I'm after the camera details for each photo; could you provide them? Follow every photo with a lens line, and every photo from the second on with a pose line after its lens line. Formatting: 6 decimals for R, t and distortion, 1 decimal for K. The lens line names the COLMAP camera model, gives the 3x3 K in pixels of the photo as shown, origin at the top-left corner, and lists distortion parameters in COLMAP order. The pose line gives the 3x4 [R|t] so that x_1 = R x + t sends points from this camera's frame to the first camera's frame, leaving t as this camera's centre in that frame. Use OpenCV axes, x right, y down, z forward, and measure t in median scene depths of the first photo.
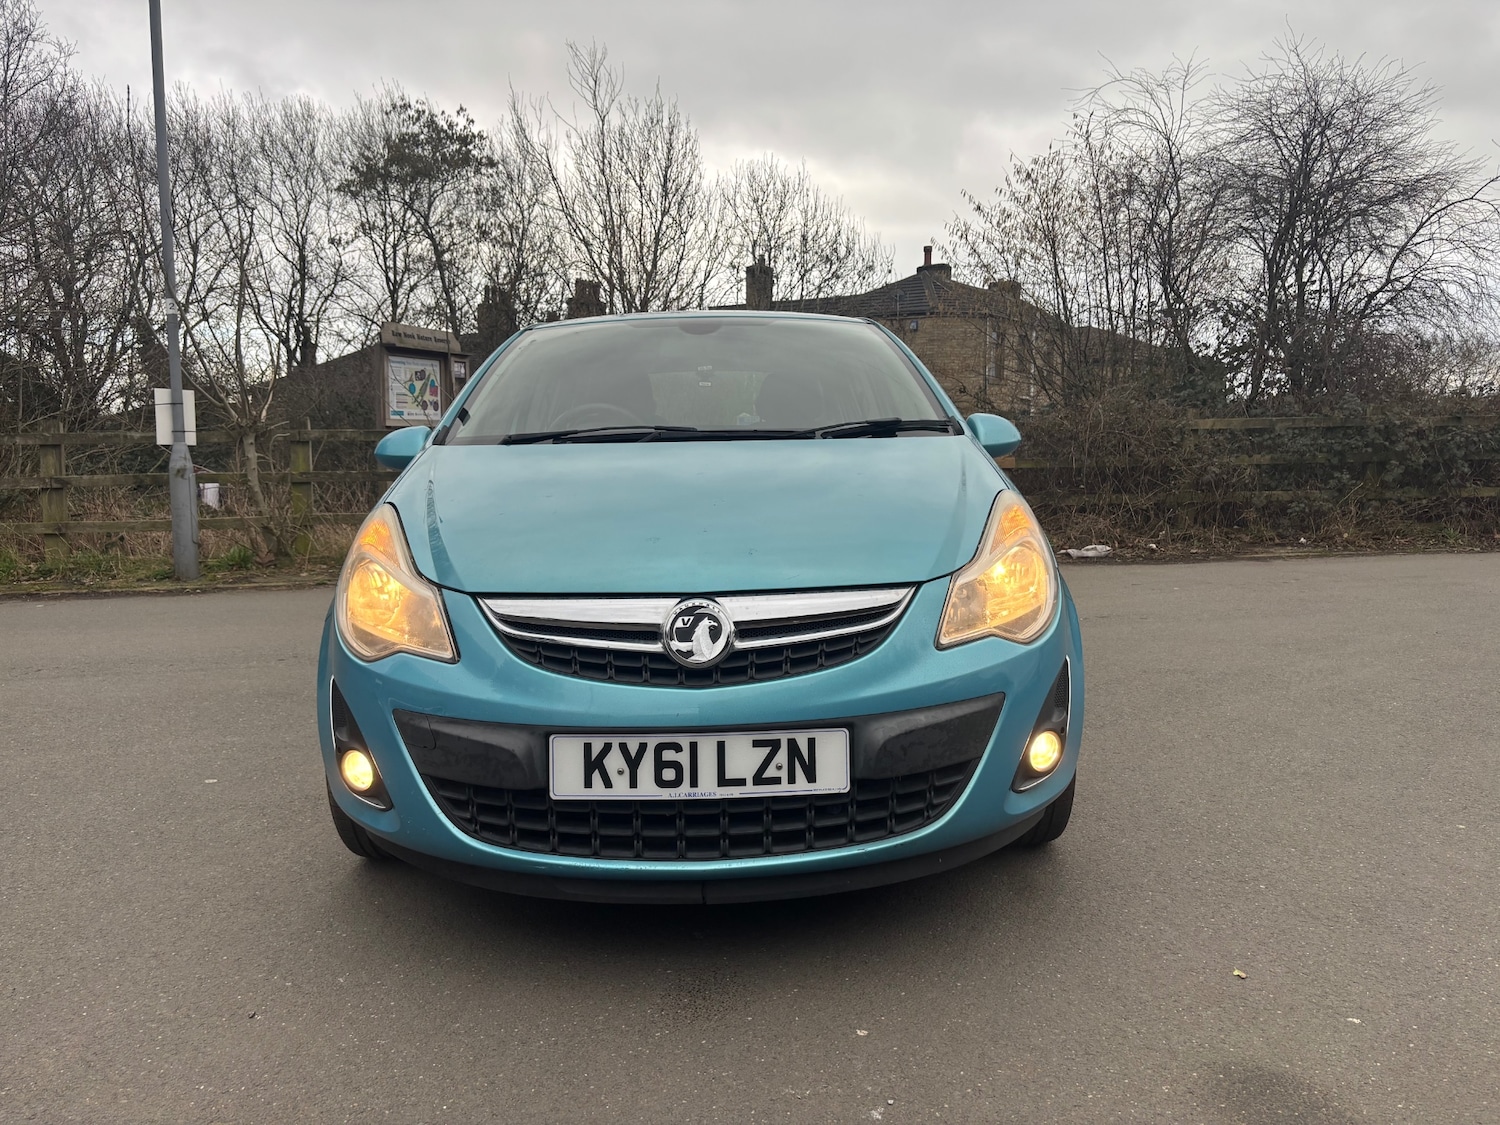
lens RADIAL K [[1137.7, 0, 734.1], [0, 1137.7, 570.9], [0, 0, 1]] dist [0.031021, -0.024855]
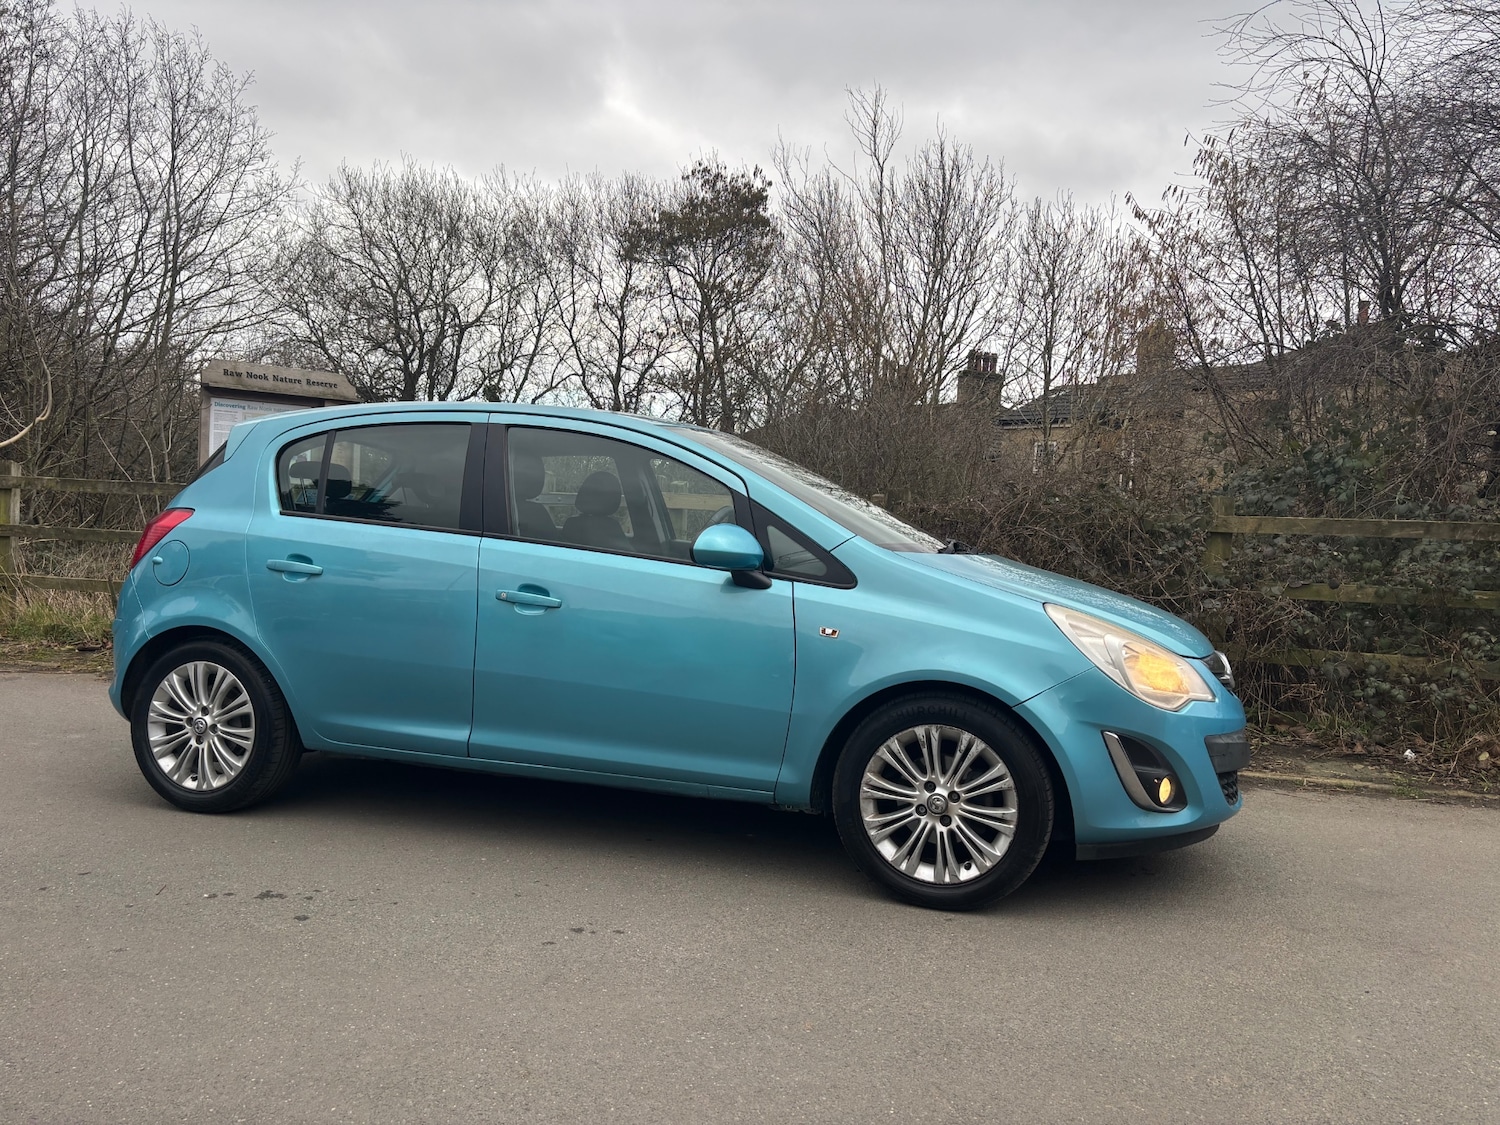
lens RADIAL K [[1137.7, 0, 754.5], [0, 1137.7, 556.3], [0, 0, 1]] dist [0.031021, -0.024855]
pose [[0.911419, 0.061182, -0.406906, 0.330483], [-0.093987, 0.993696, -0.061108, -0.043067], [0.400602, 0.093939, 0.911424, 0.301805]]
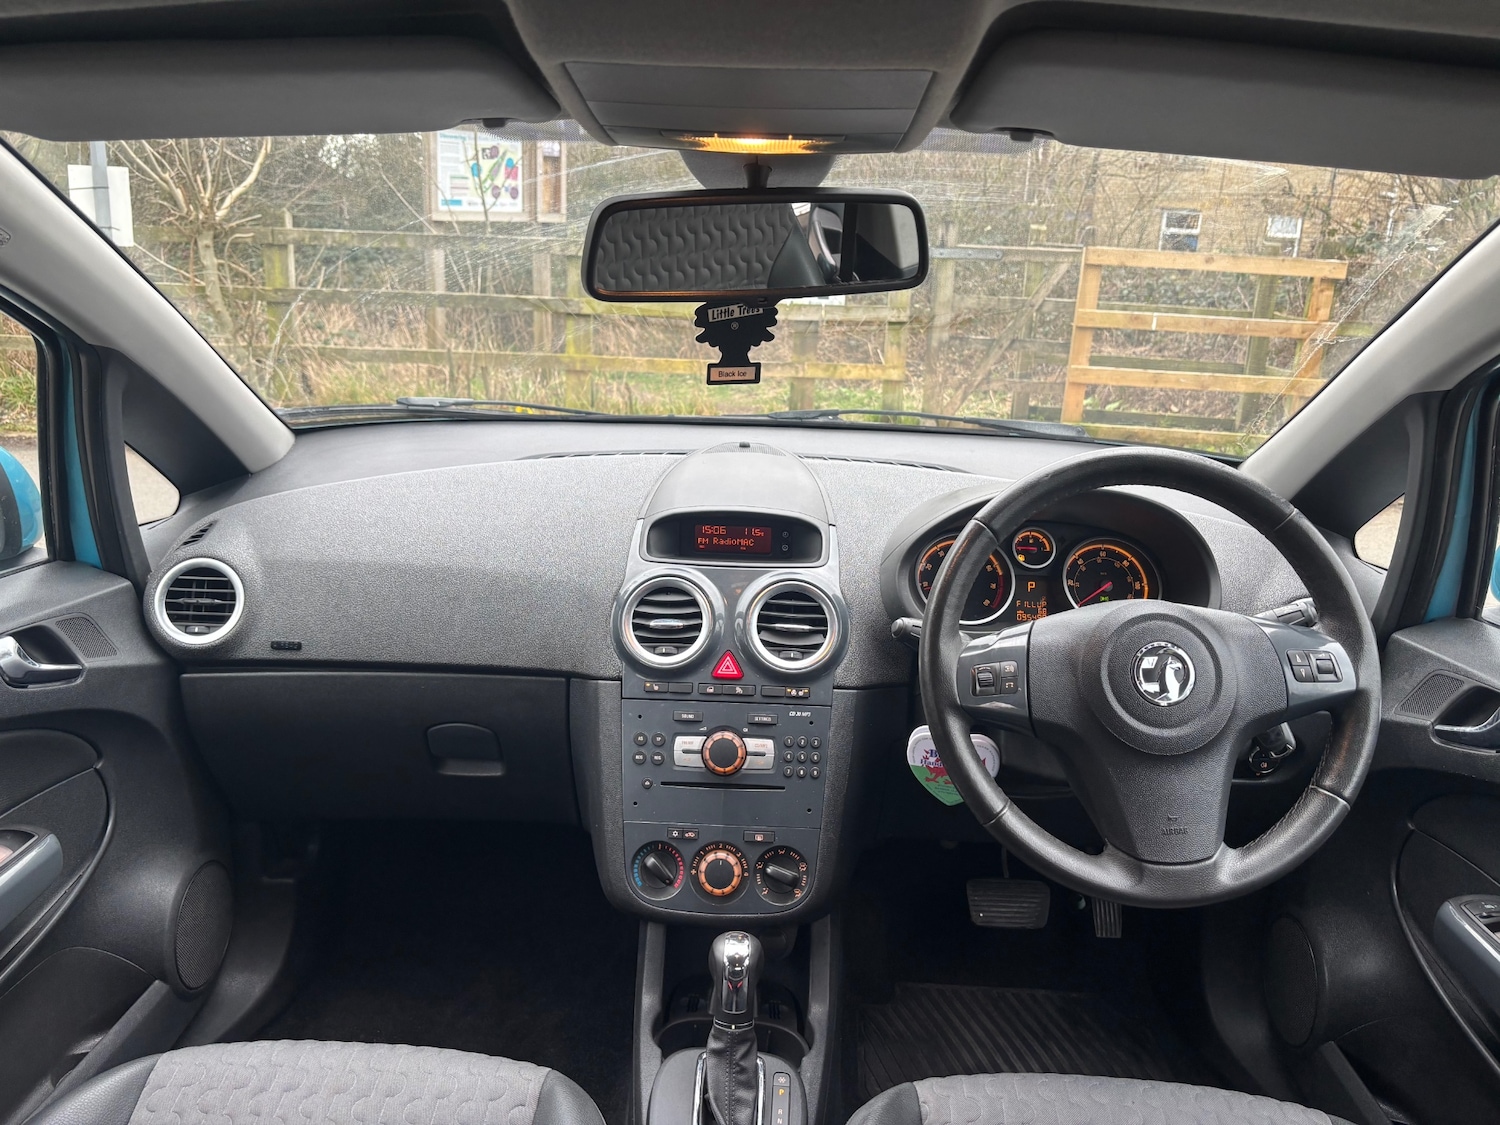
lens RADIAL K [[1137.7, 0, 730.1], [0, 1137.7, 563.7], [0, 0, 1]] dist [0.031021, -0.024855]
pose [[0.967510, 0.112913, -0.226220, 0.062028], [-0.070192, 0.979522, 0.188707, -0.047884], [0.242895, -0.166697, 0.955622, 0.225170]]
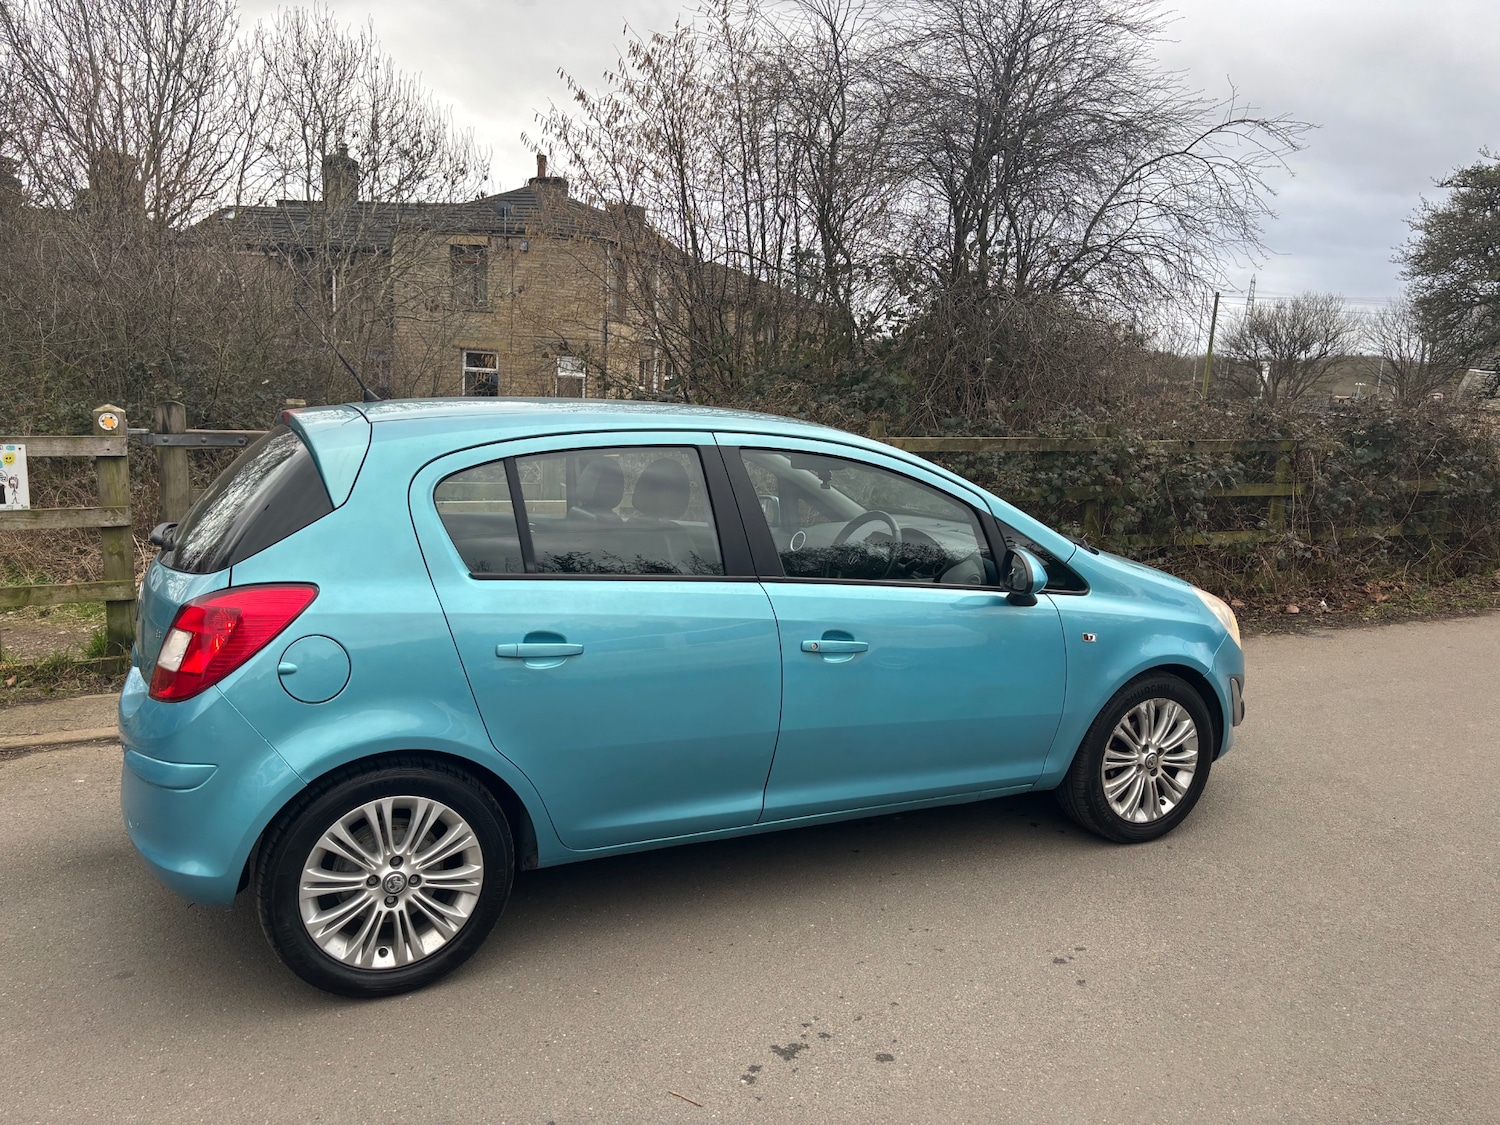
lens RADIAL K [[1137.7, 0, 745.2], [0, 1137.7, 562.1], [0, 0, 1]] dist [0.031021, -0.024855]
pose [[0.945559, -0.007951, 0.325354, 0.083885], [-0.011887, 0.998191, 0.058942, -0.075946], [-0.325234, -0.059600, 0.943754, 0.299463]]
